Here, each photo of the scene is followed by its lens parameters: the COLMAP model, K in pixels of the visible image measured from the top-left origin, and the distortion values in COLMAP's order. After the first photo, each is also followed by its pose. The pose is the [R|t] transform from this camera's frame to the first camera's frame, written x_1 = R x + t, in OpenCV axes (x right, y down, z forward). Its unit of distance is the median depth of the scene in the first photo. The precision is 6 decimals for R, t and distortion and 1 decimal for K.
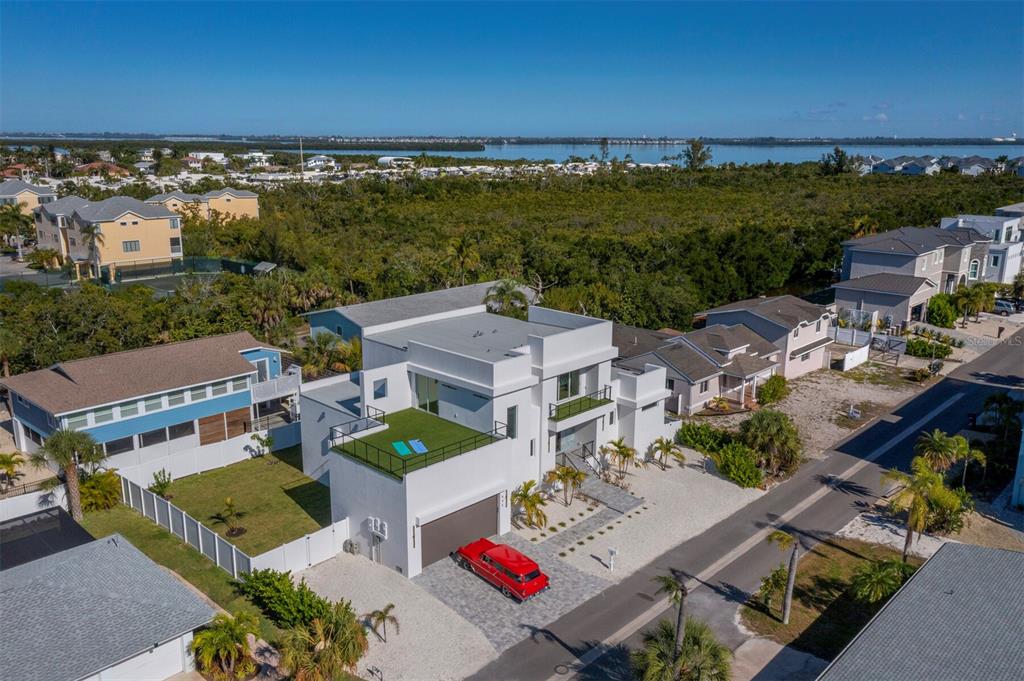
lens RADIAL K [[819.7, 0, 512.0], [0, 819.7, 340.5], [0, 0, 1]] dist [-0.012742, 0.060641]
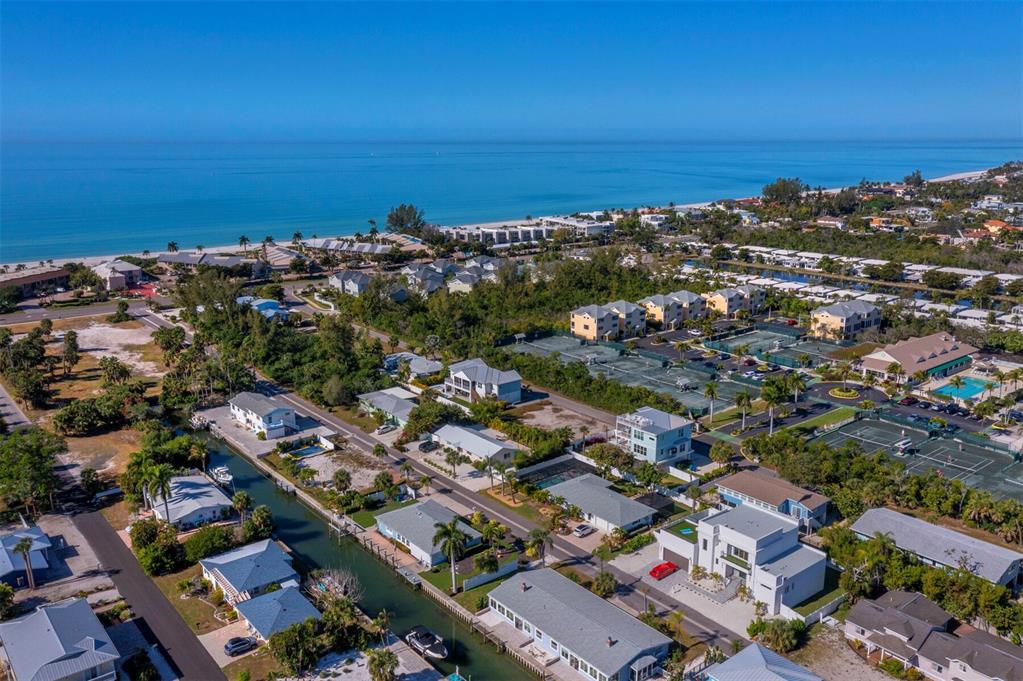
lens RADIAL K [[818.9, 0, 511.5], [0, 818.9, 340.5], [0, 0, 1]] dist [-0.012742, 0.060641]
pose [[-0.126342, 0.229756, -0.965013, 2.424520], [-0.234538, 0.938309, 0.254105, -1.030049], [0.963862, 0.258436, -0.064662, 0.298727]]
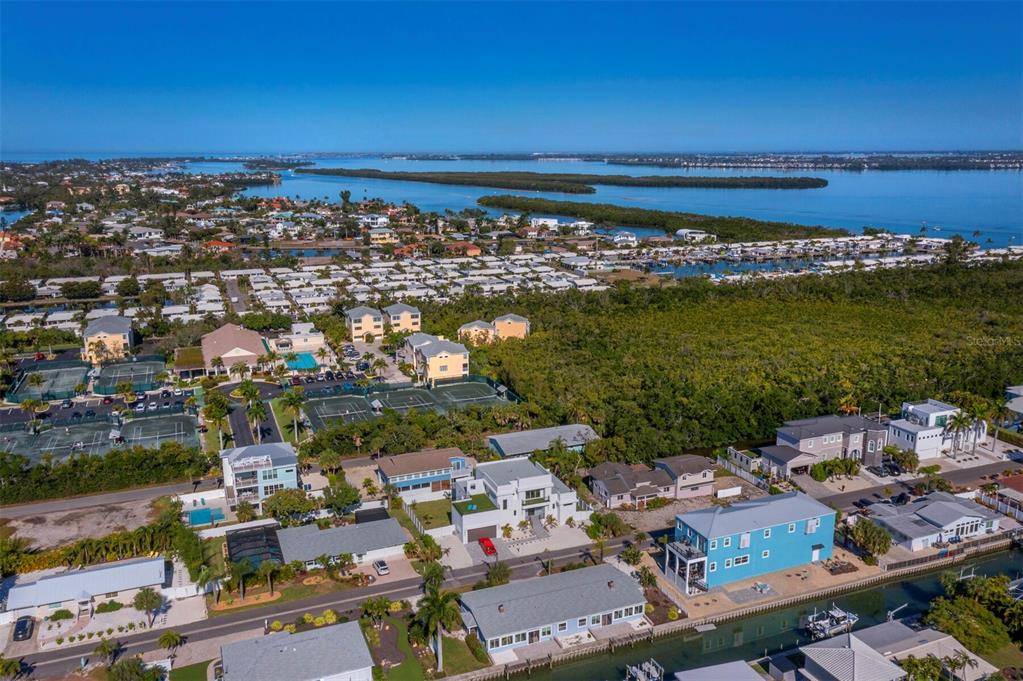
lens RADIAL K [[818.9, 0, 511.5], [0, 818.9, 340.5], [0, 0, 1]] dist [-0.012742, 0.060641]
pose [[0.910639, 0.086553, -0.404035, 1.135464], [-0.092212, 0.995724, 0.005471, -0.503787], [0.402781, 0.032275, 0.914727, -1.759321]]
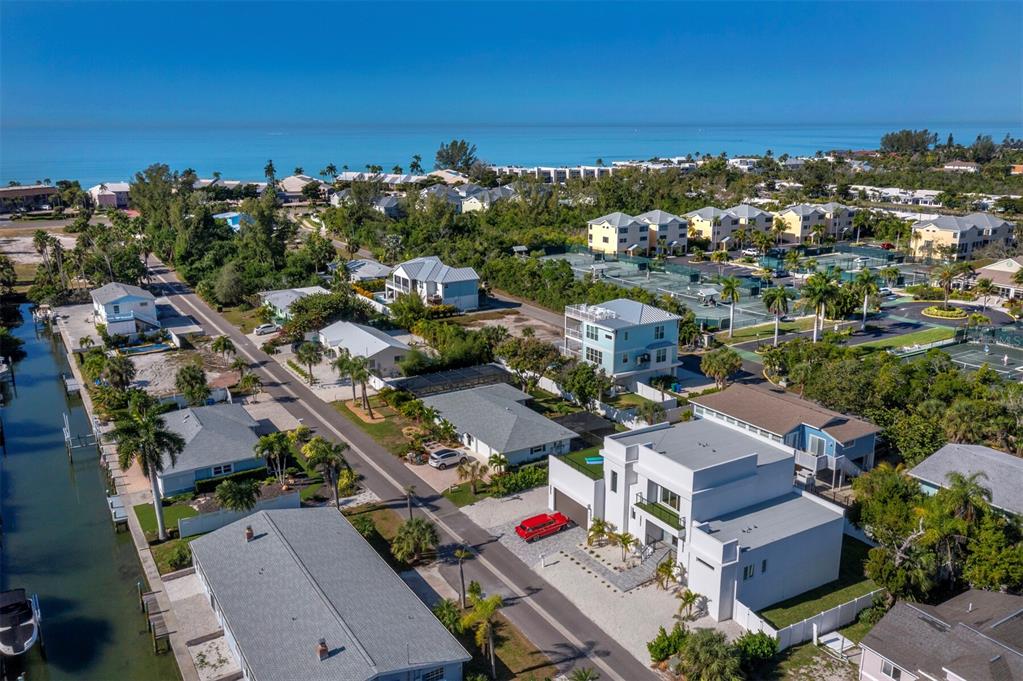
lens RADIAL K [[823.2, 0, 511.5], [0, 823.2, 340.5], [0, 0, 1]] dist [0.007056, 0.011251]
pose [[-0.259158, 0.238948, -0.935810, 1.294313], [-0.228798, 0.926146, 0.299842, -0.511647], [0.938344, 0.291818, -0.185348, 0.913351]]
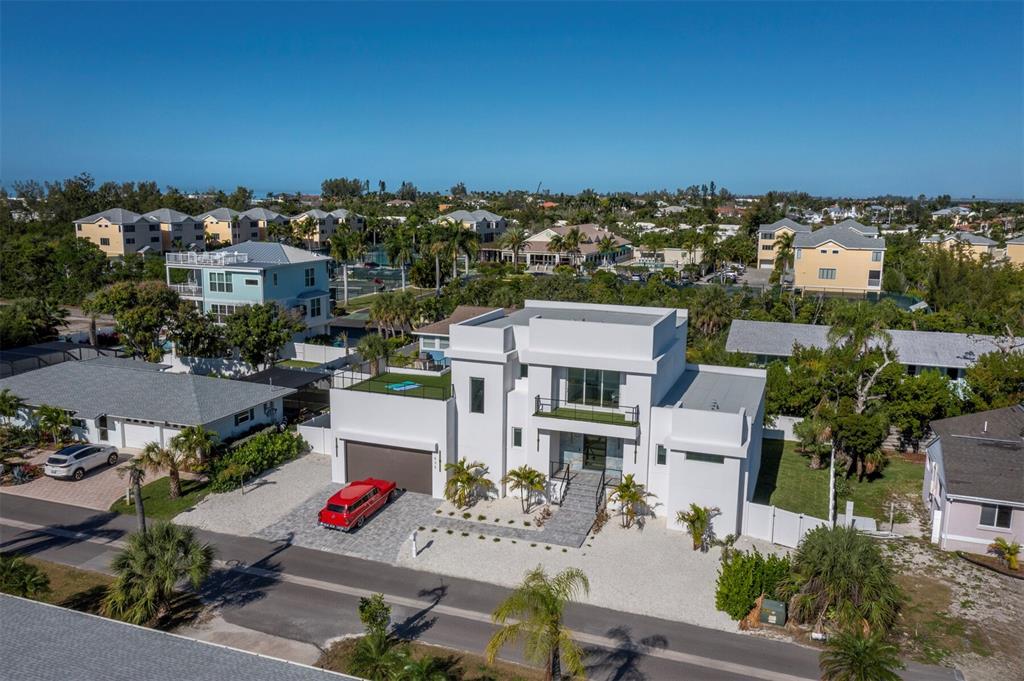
lens RADIAL K [[813.8, 0, 512.0], [0, 813.8, 340.5], [0, 0, 1]] dist [-0.017304, 0.059726]
pose [[0.399920, 0.160337, -0.902417, 0.771896], [-0.229523, 0.970728, 0.070757, -0.034356], [0.887346, 0.178828, 0.425015, 0.548664]]
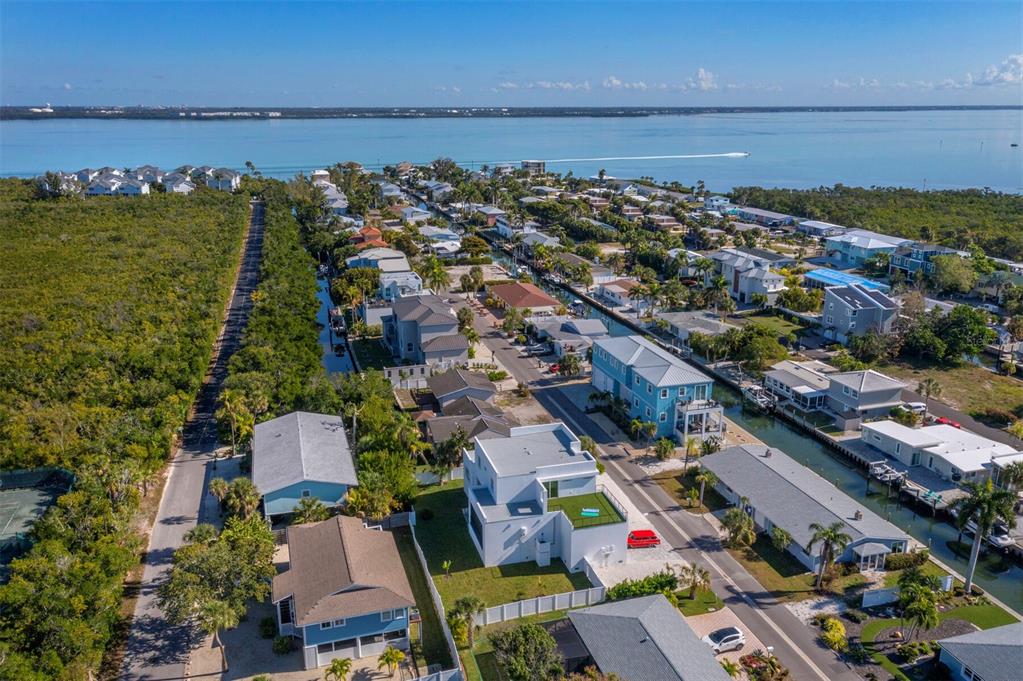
lens RADIAL K [[790.6, 0, 511.5], [0, 790.6, 340.5], [0, 0, 1]] dist [0.004309, 0.007774]
pose [[0.500922, -0.246618, 0.829612, -1.543702], [0.209725, 0.964563, 0.160103, -0.571293], [-0.839698, 0.093792, 0.534893, 0.024301]]
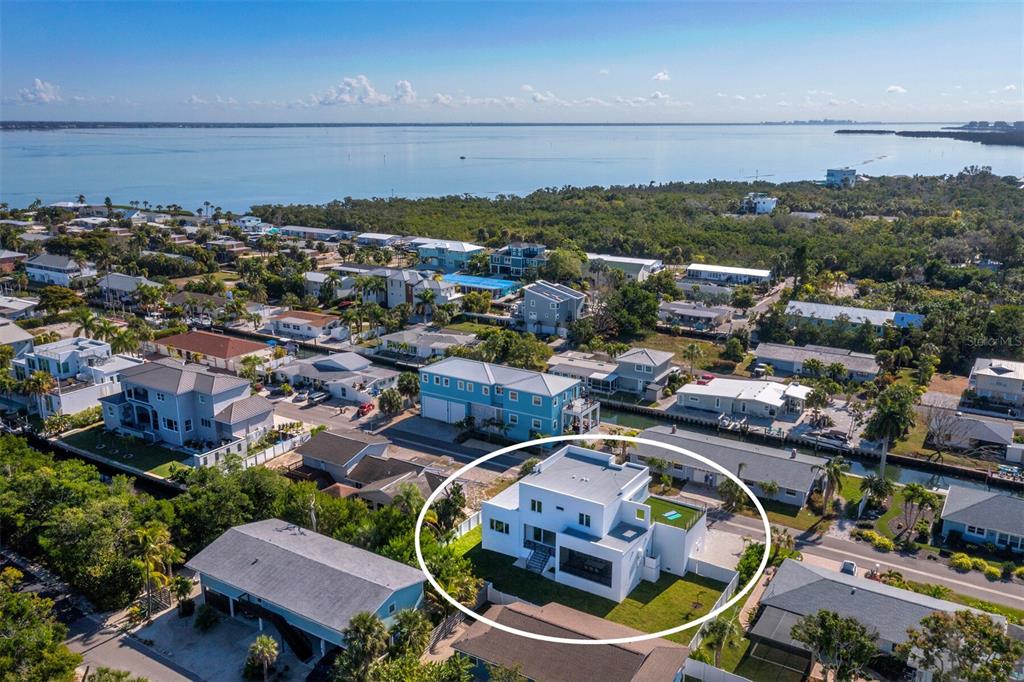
lens RADIAL K [[819.7, 0, 512.0], [0, 819.7, 341.0], [0, 0, 1]] dist [-0.012742, 0.060641]
pose [[-0.192503, -0.253693, 0.947936, -1.691628], [0.233814, 0.926323, 0.295391, -0.893087], [-0.953034, 0.278504, -0.119003, 1.334080]]
